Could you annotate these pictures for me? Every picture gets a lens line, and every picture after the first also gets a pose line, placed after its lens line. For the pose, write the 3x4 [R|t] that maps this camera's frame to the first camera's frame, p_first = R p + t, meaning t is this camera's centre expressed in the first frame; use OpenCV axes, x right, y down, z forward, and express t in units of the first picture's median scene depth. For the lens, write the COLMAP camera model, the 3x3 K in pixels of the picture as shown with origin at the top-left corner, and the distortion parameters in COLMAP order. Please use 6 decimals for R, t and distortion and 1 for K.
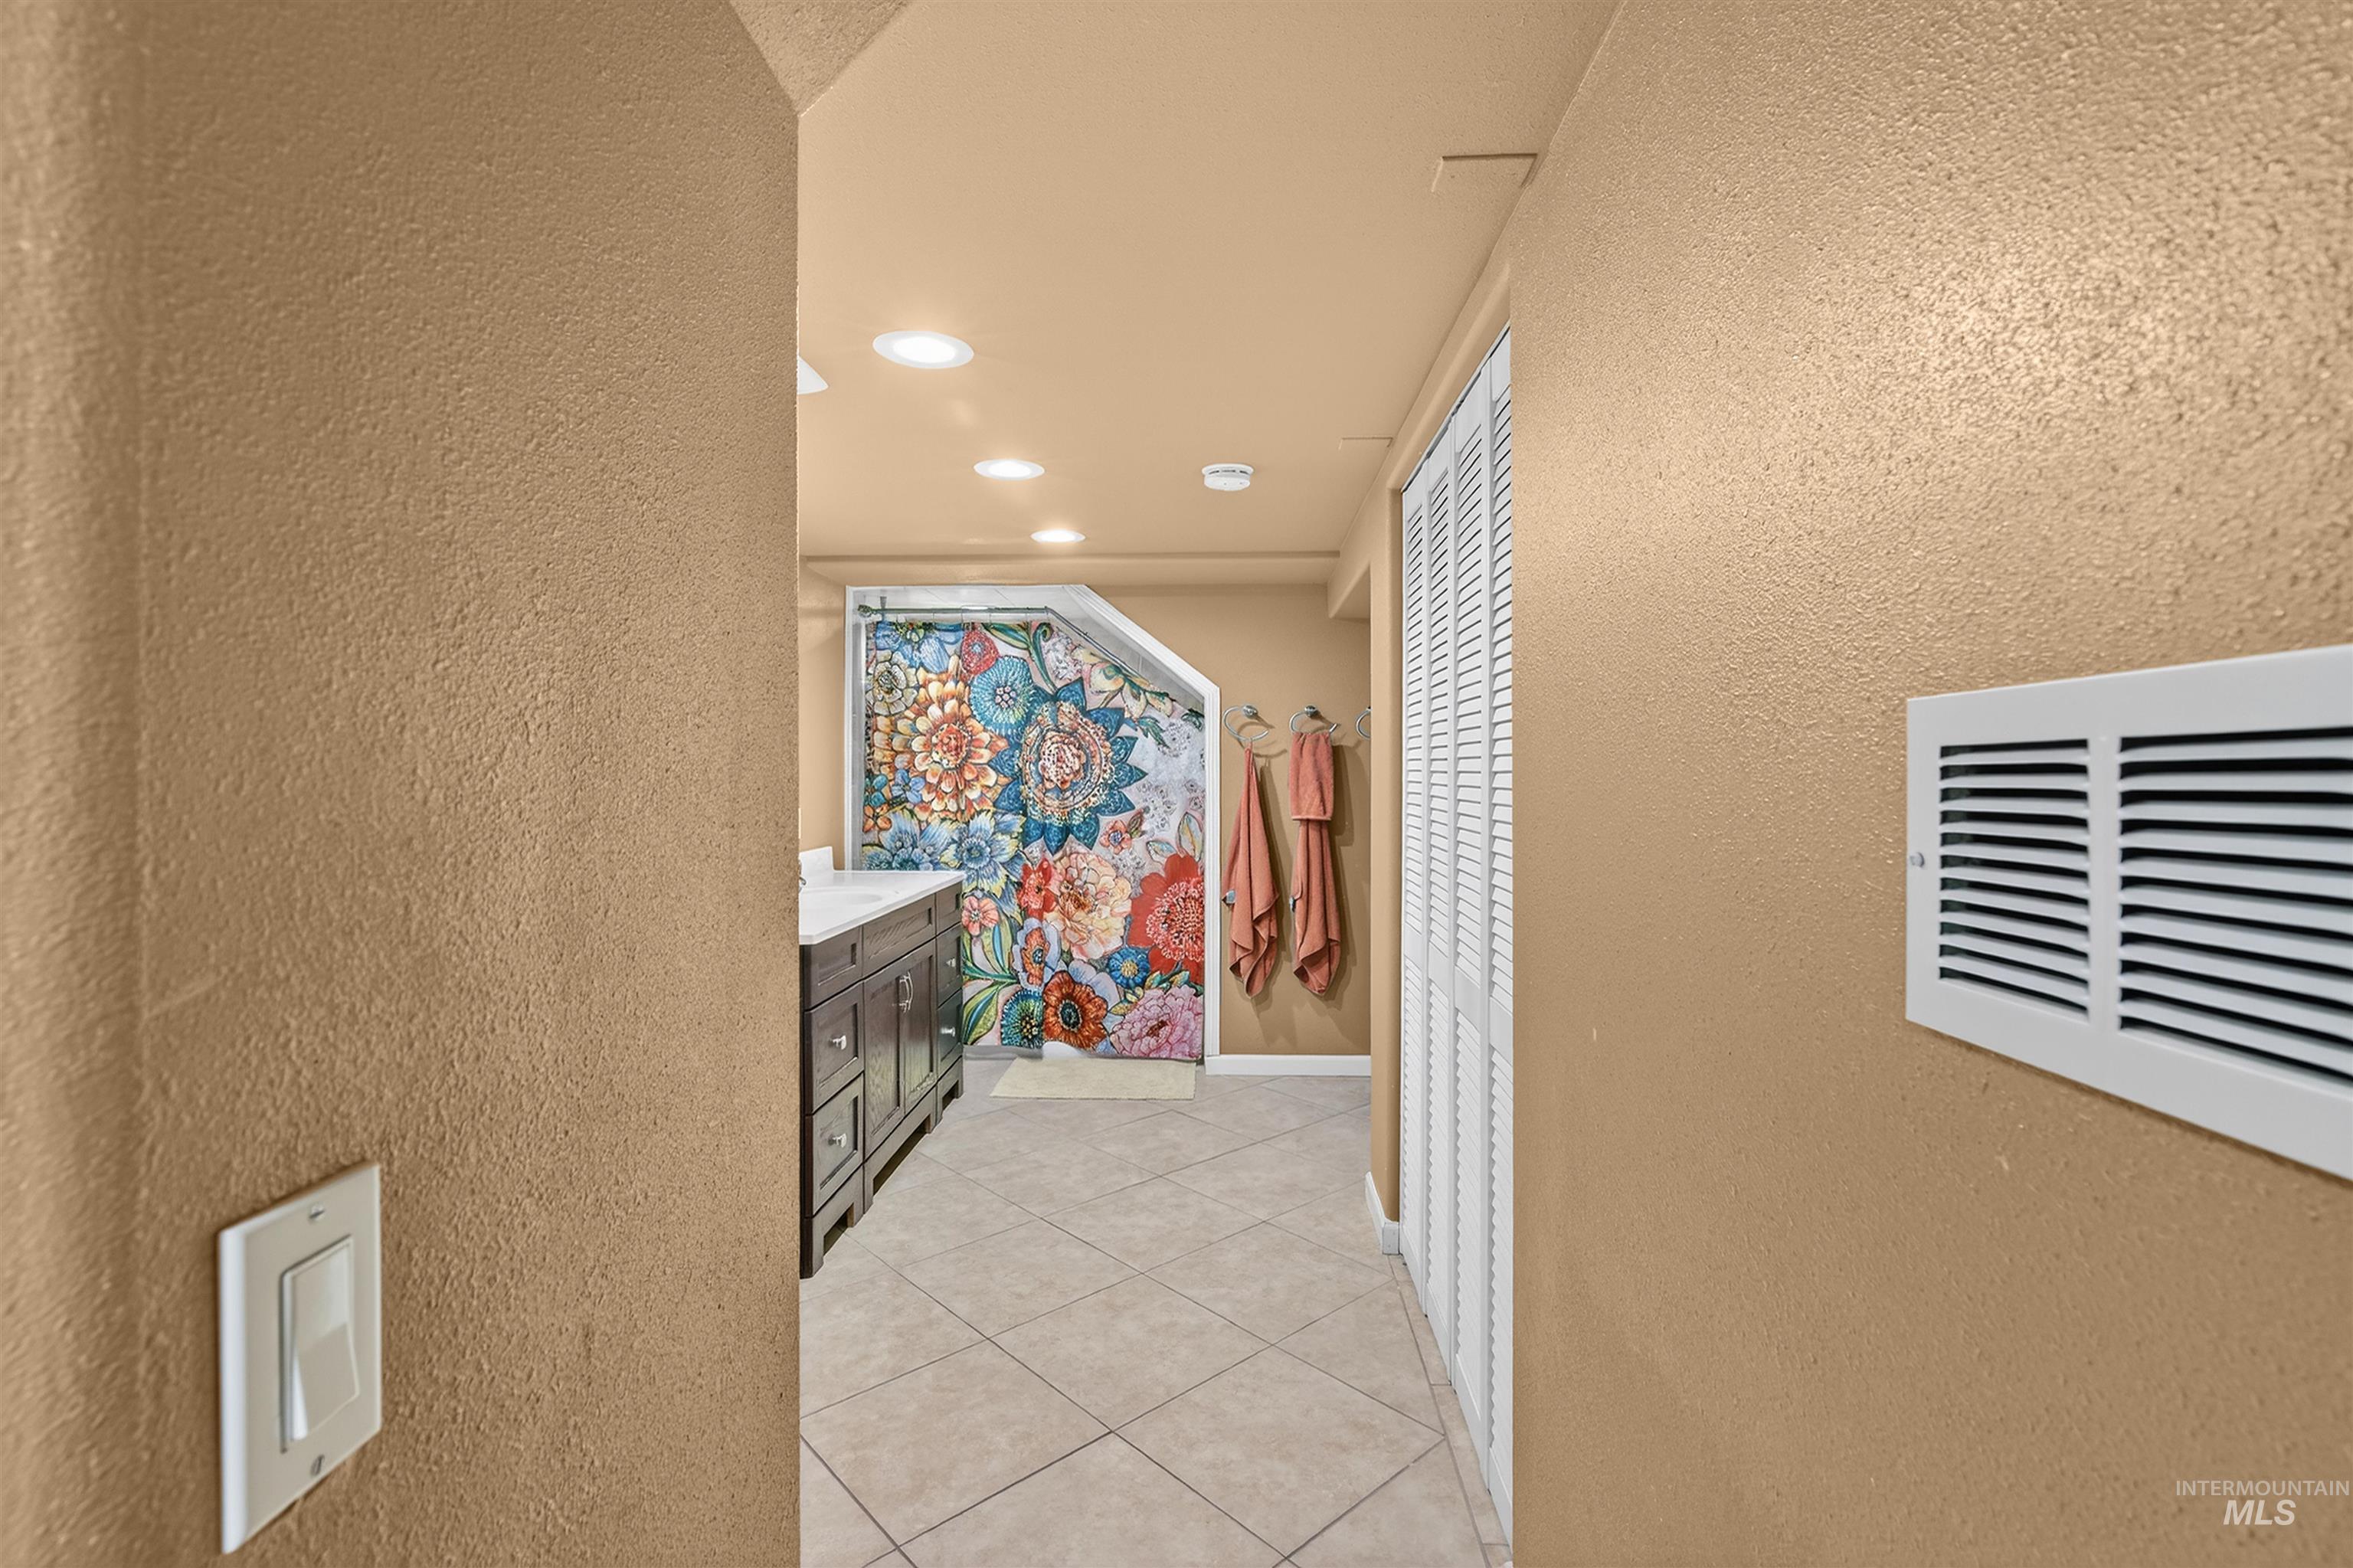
lens RADIAL K [[1062.9, 0, 1185.9], [0, 1062.9, 773.3], [0, 0, 1]] dist [-0.002176, 0.001114]
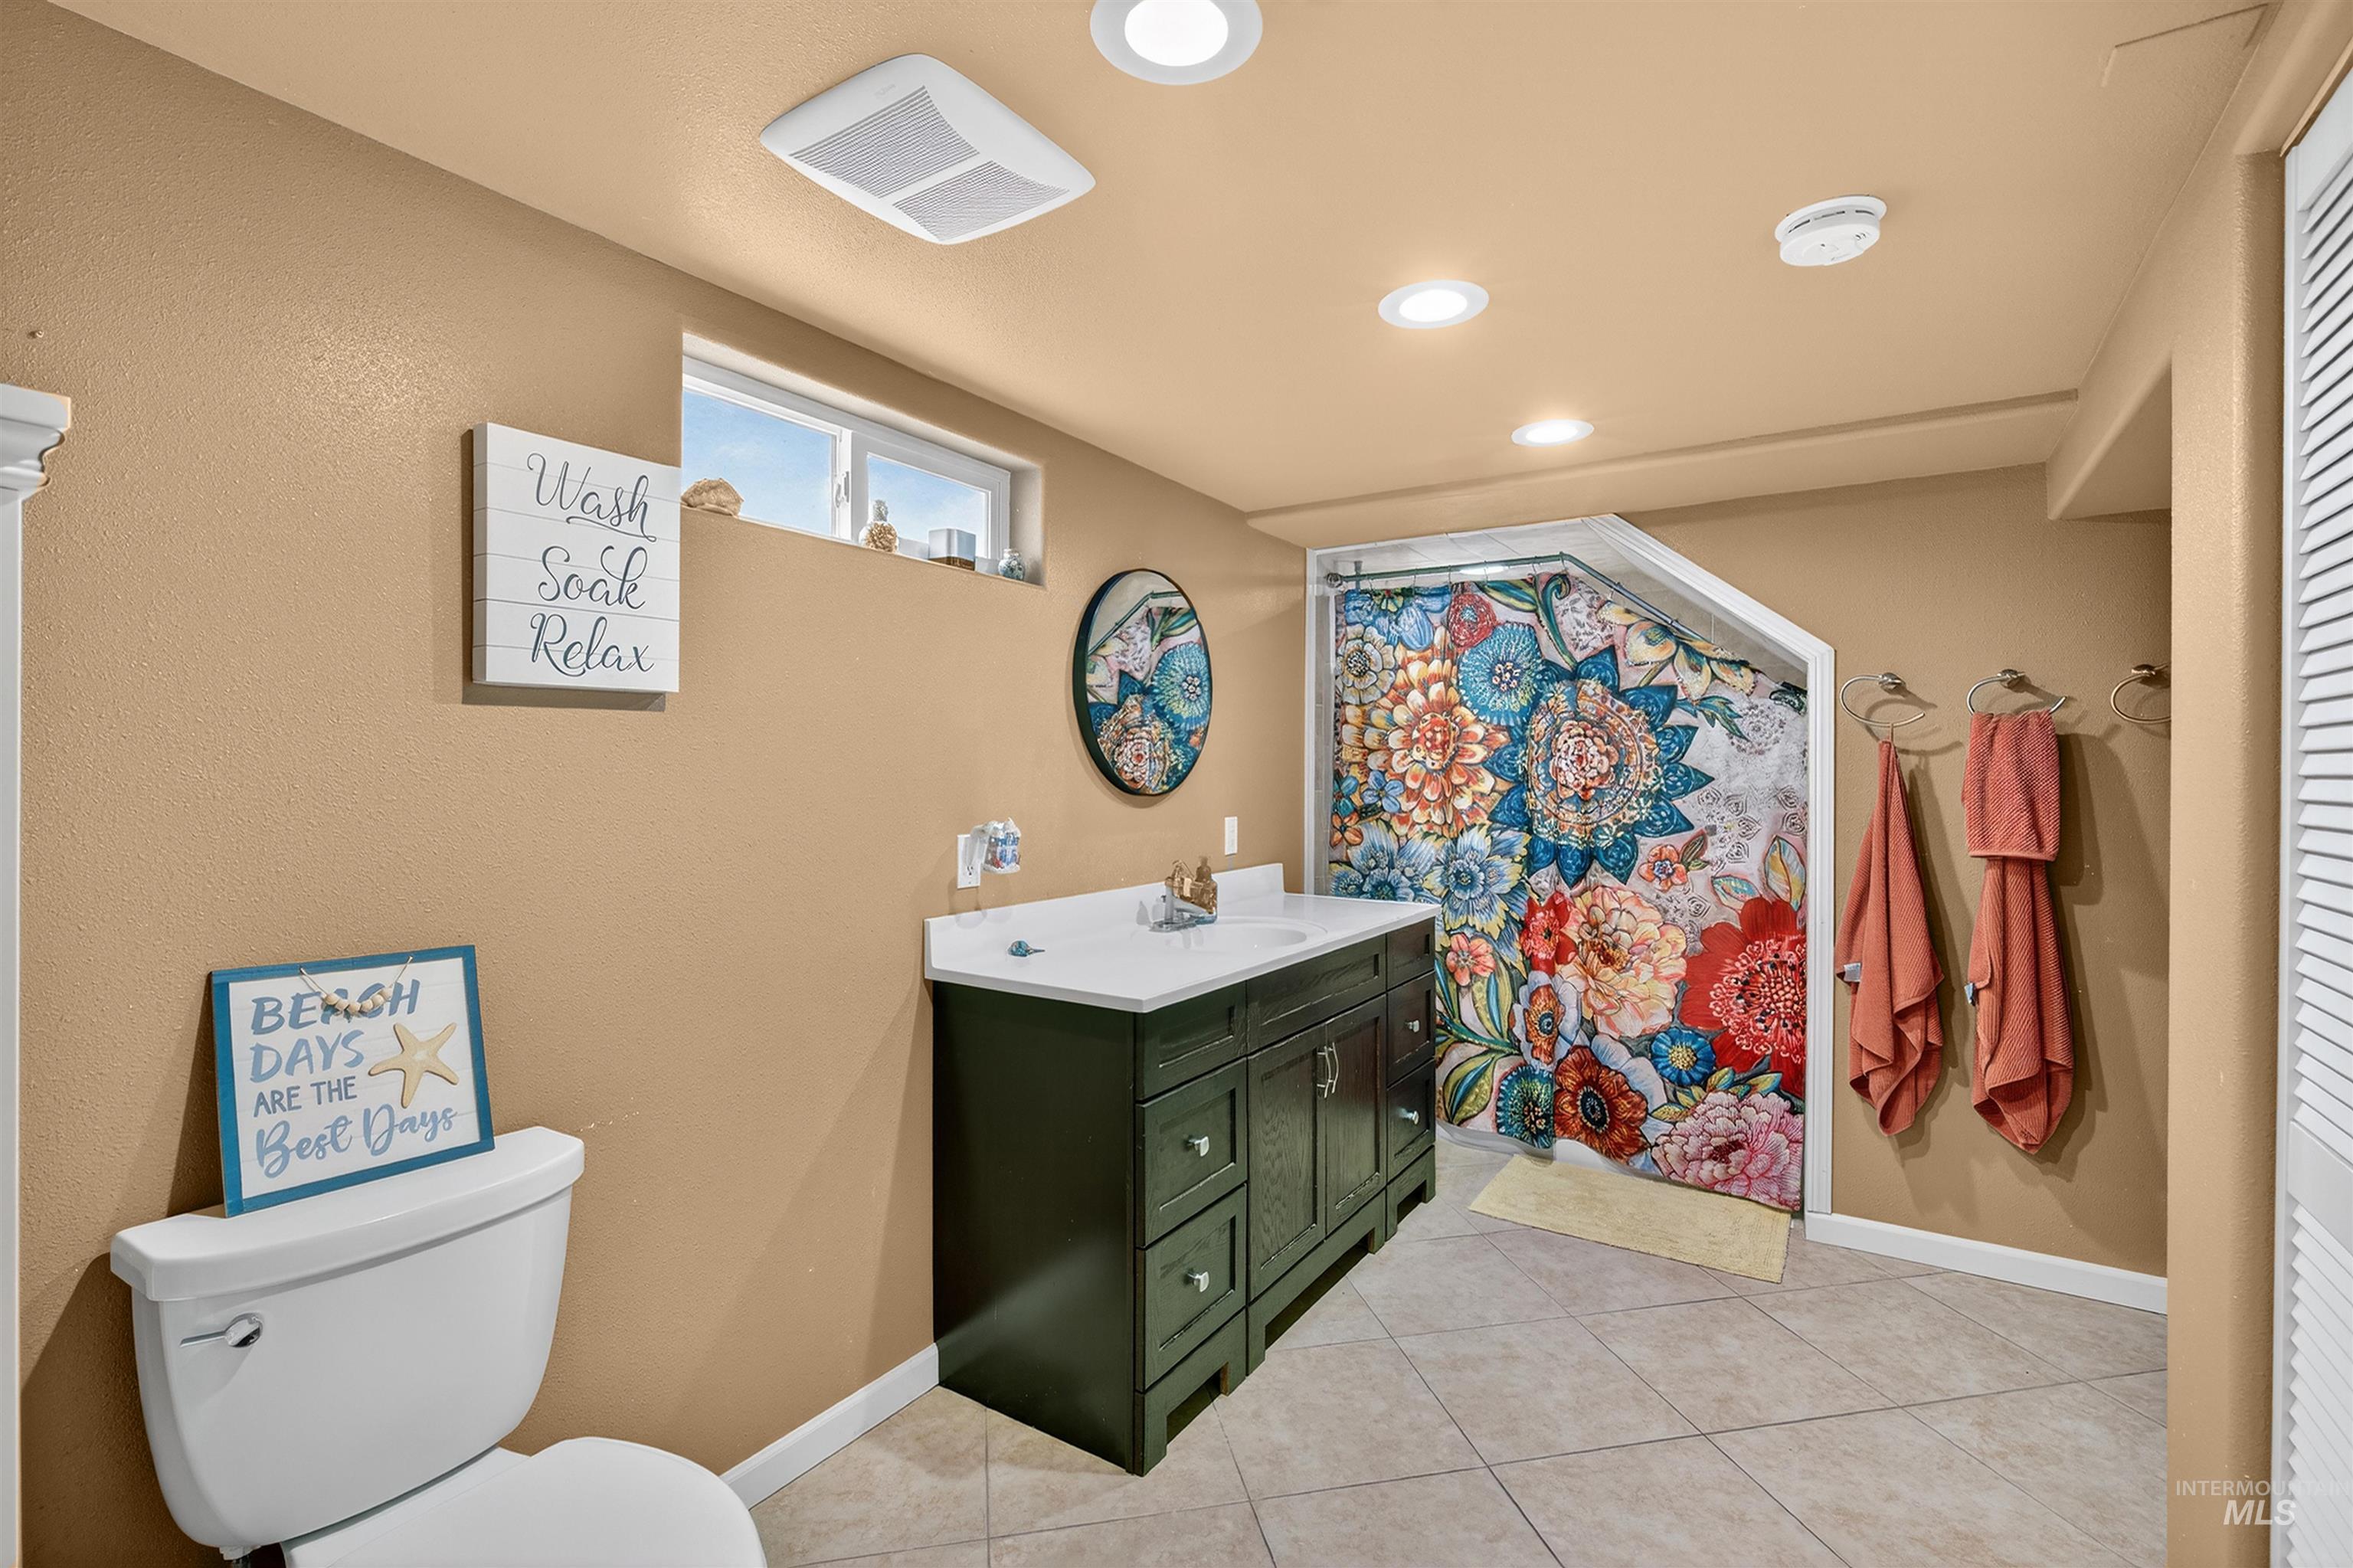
lens RADIAL K [[1062.9, 0, 1184.4], [0, 1062.9, 769.8], [0, 0, 1]] dist [-0.002176, 0.001114]
pose [[0.860071, 0.004152, -0.510158, 0.021188], [-0.007990, 0.999954, -0.005331, 0.000977], [0.510112, 0.008662, 0.860064, 0.232459]]
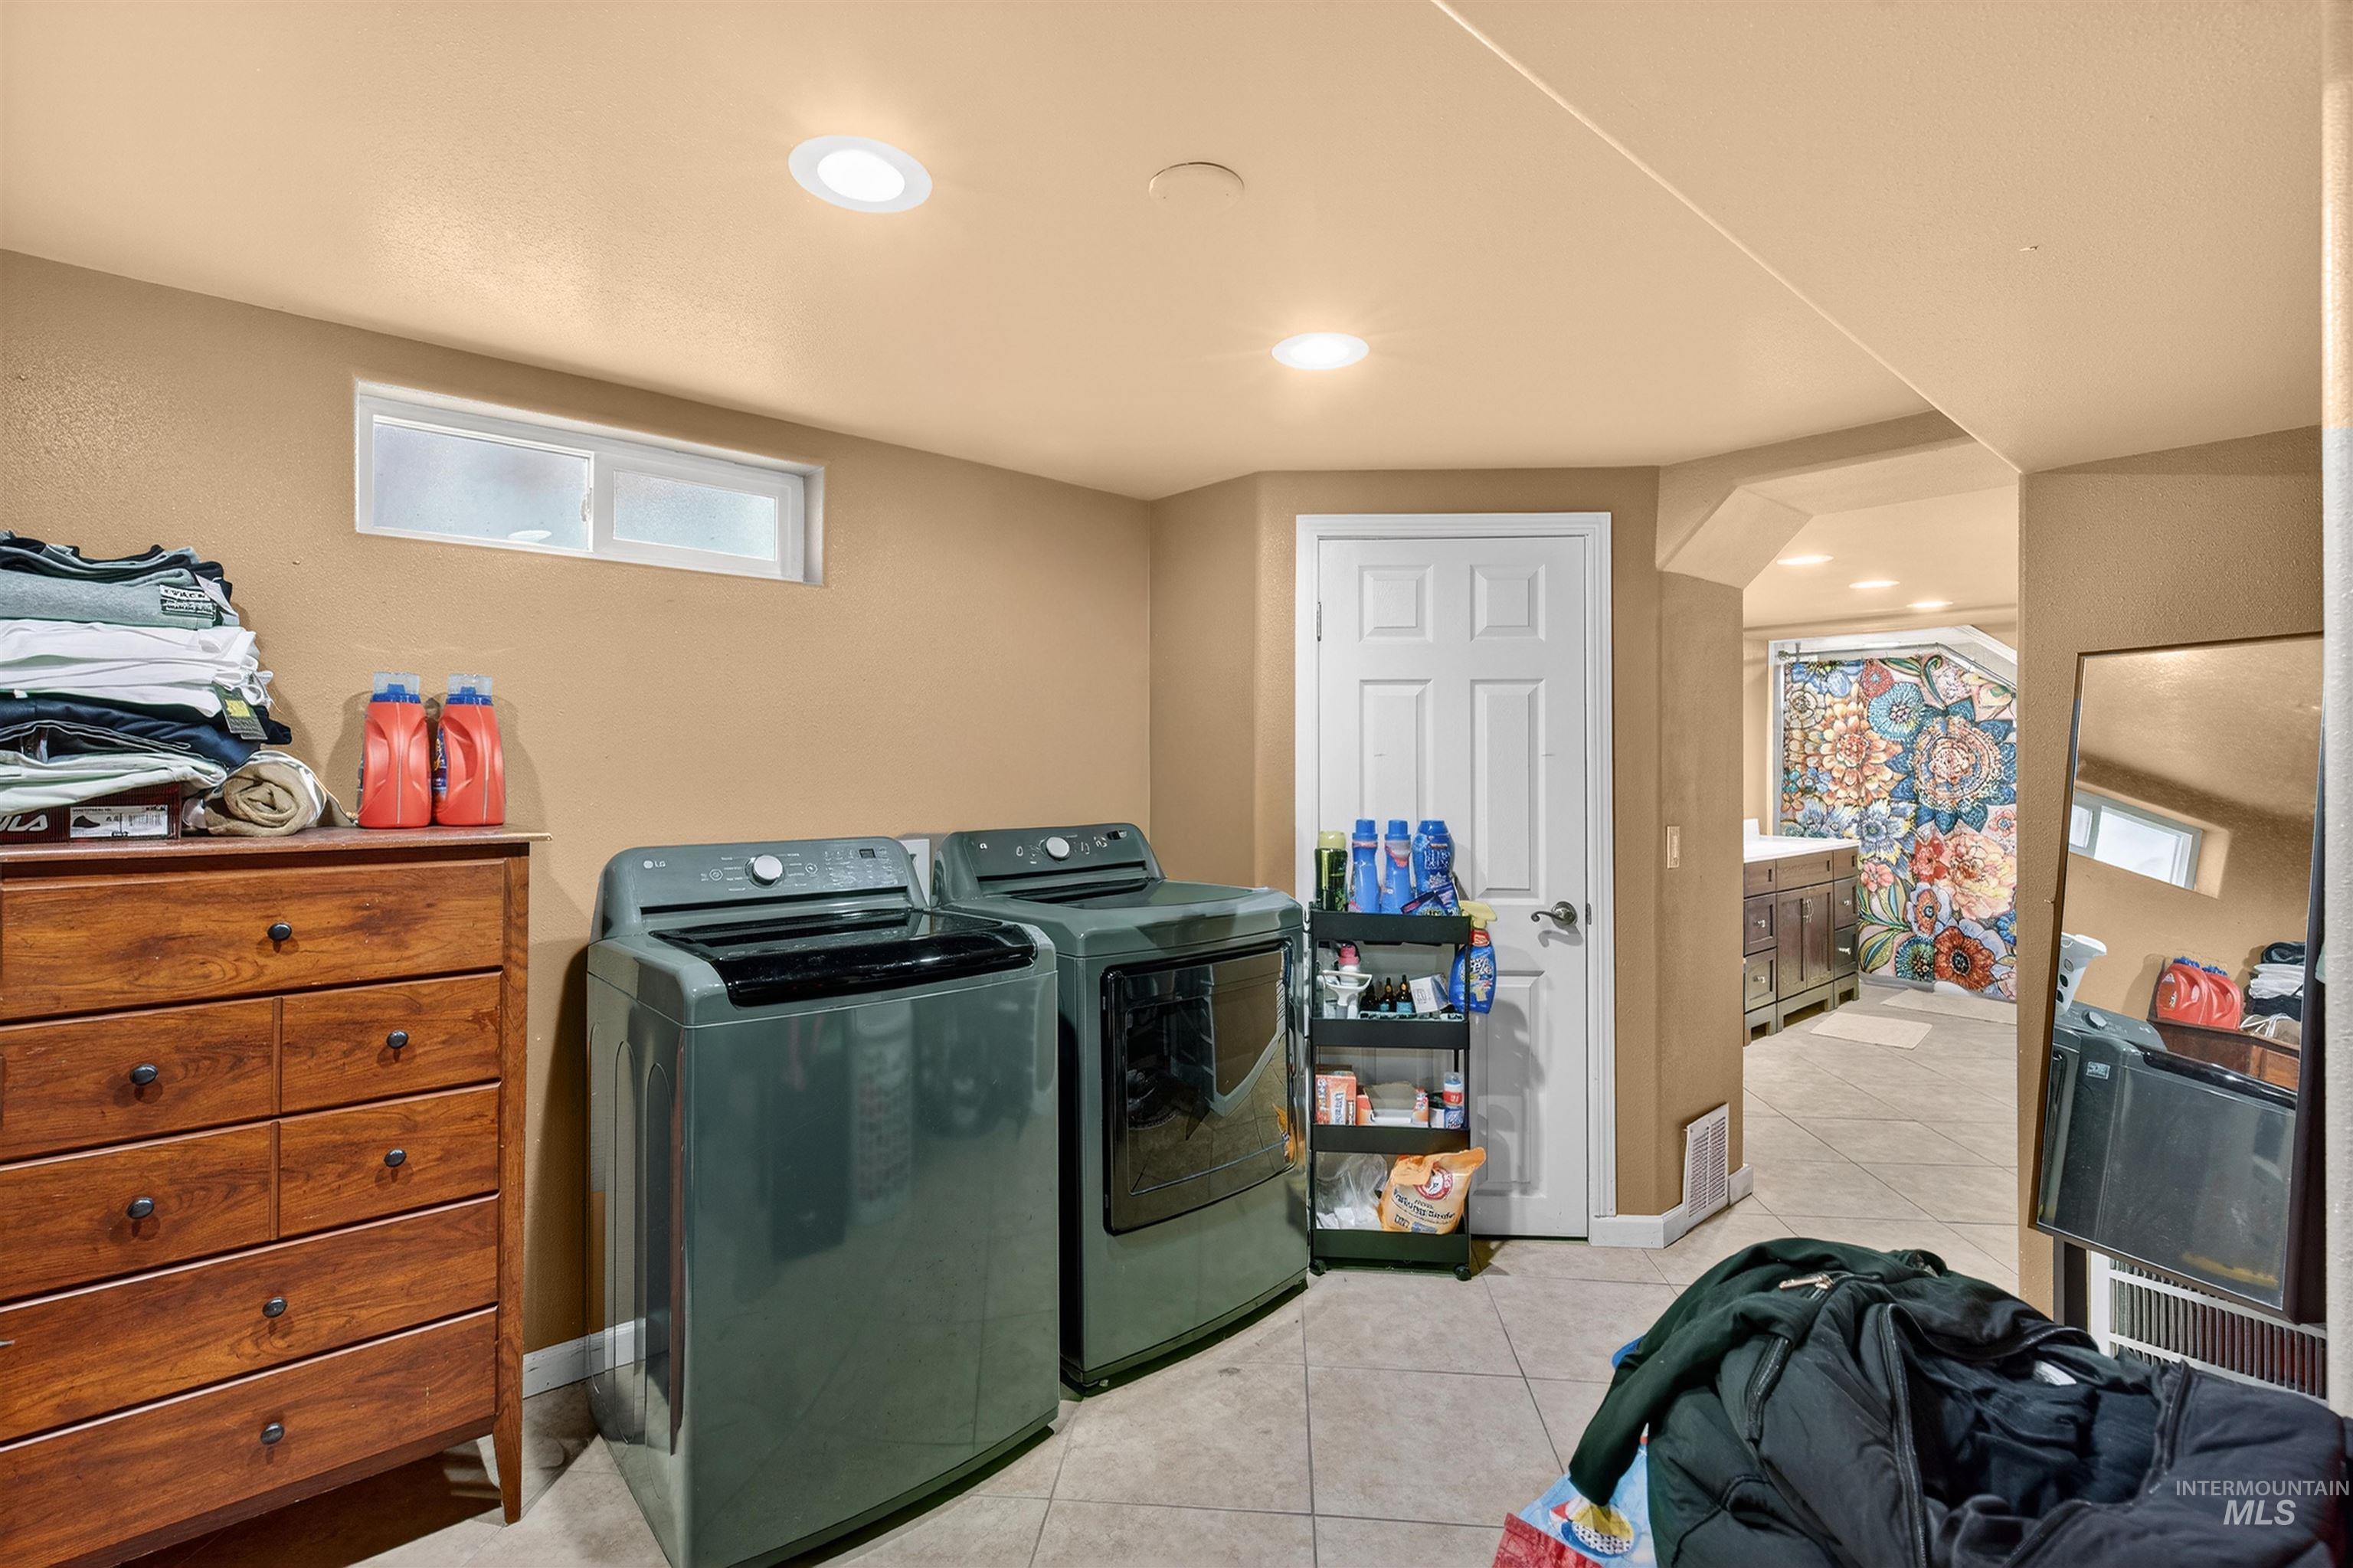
lens RADIAL K [[1062.9, 0, 1177.5], [0, 1062.9, 751.1], [0, 0, 1]] dist [-0.002176, 0.001114]
pose [[0.679093, -0.002509, -0.734048, 0.192922], [-0.008858, 0.999893, -0.011612, -0.001411], [0.733999, 0.014388, 0.678998, -0.565997]]
